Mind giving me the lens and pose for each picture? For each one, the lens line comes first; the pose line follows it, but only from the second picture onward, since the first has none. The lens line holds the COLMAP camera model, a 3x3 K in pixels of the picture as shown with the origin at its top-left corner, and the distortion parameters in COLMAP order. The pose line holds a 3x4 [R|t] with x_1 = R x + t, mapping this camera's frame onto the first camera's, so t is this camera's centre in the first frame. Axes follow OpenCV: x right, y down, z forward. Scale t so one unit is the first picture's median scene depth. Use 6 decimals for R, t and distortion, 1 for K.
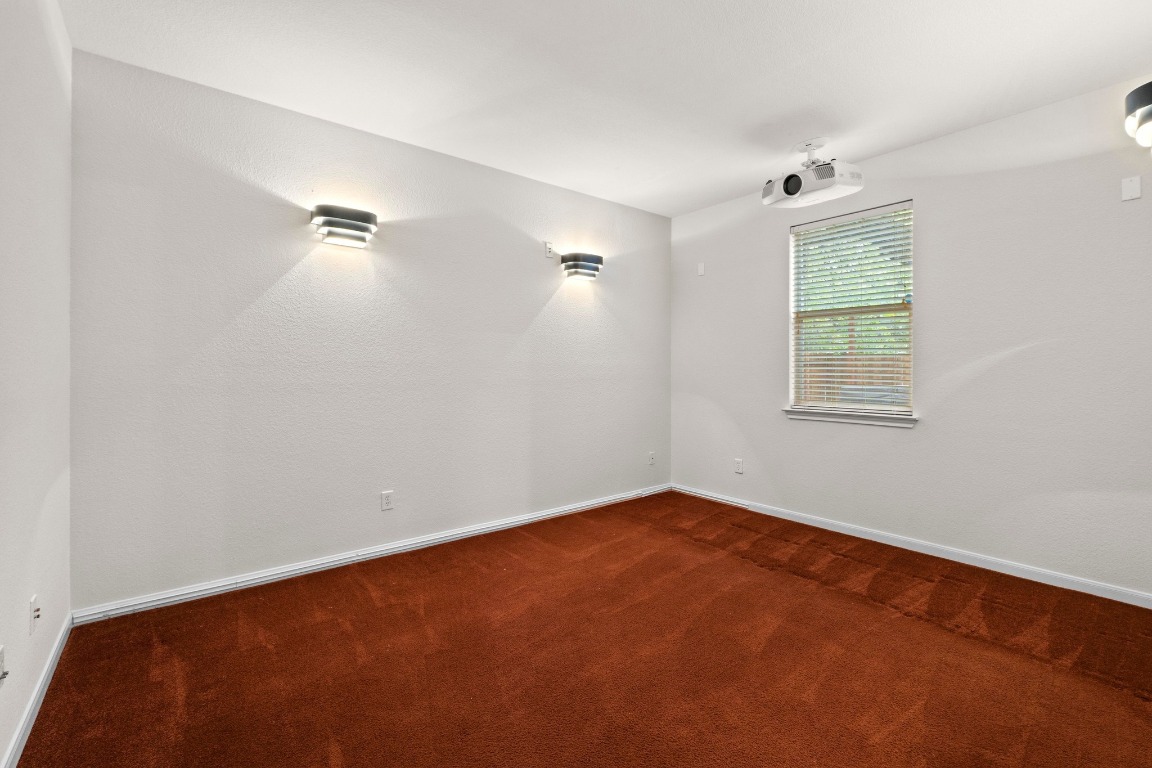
lens RADIAL K [[497.0, 0, 575.1], [0, 497.0, 374.0], [0, 0, 1]] dist [-0.001131, 0.000012]
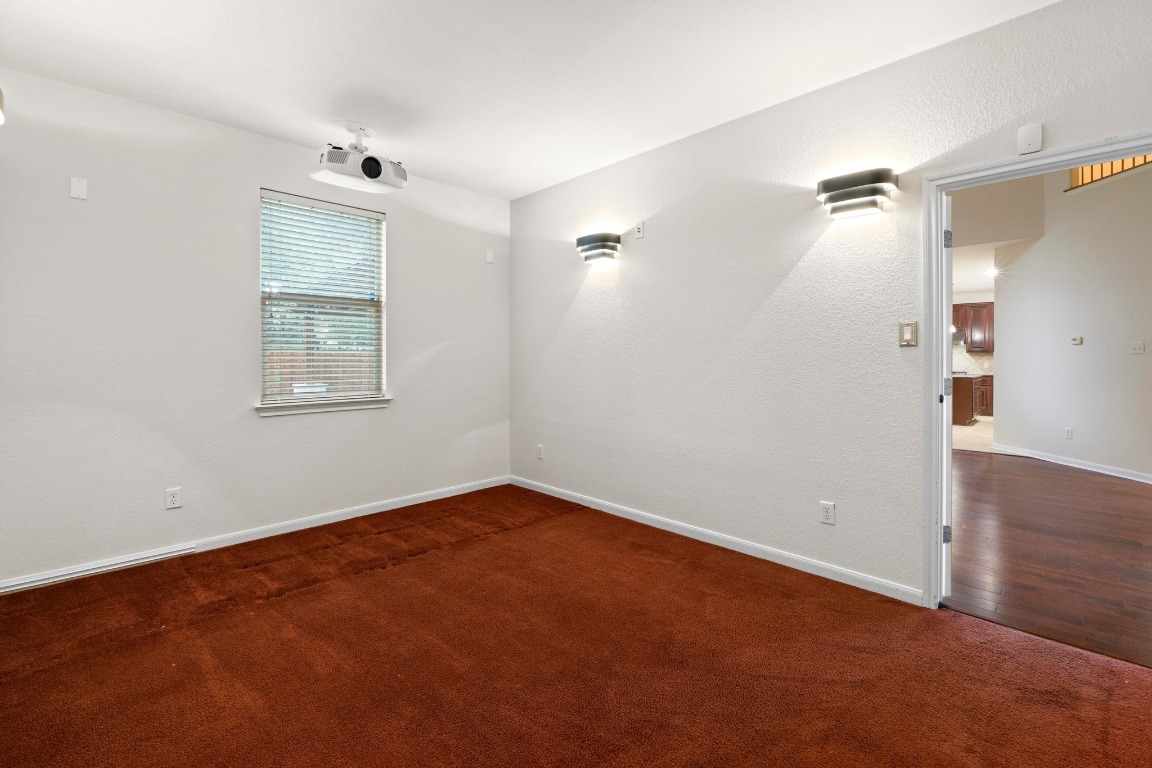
lens RADIAL K [[497.0, 0, 560.6], [0, 497.0, 364.0], [0, 0, 1]] dist [-0.001131, 0.000012]
pose [[-0.088087, -0.014346, 0.996010, -0.540147], [0.014351, 0.999774, 0.015670, -0.007451], [-0.996009, 0.015674, -0.087861, 0.690725]]
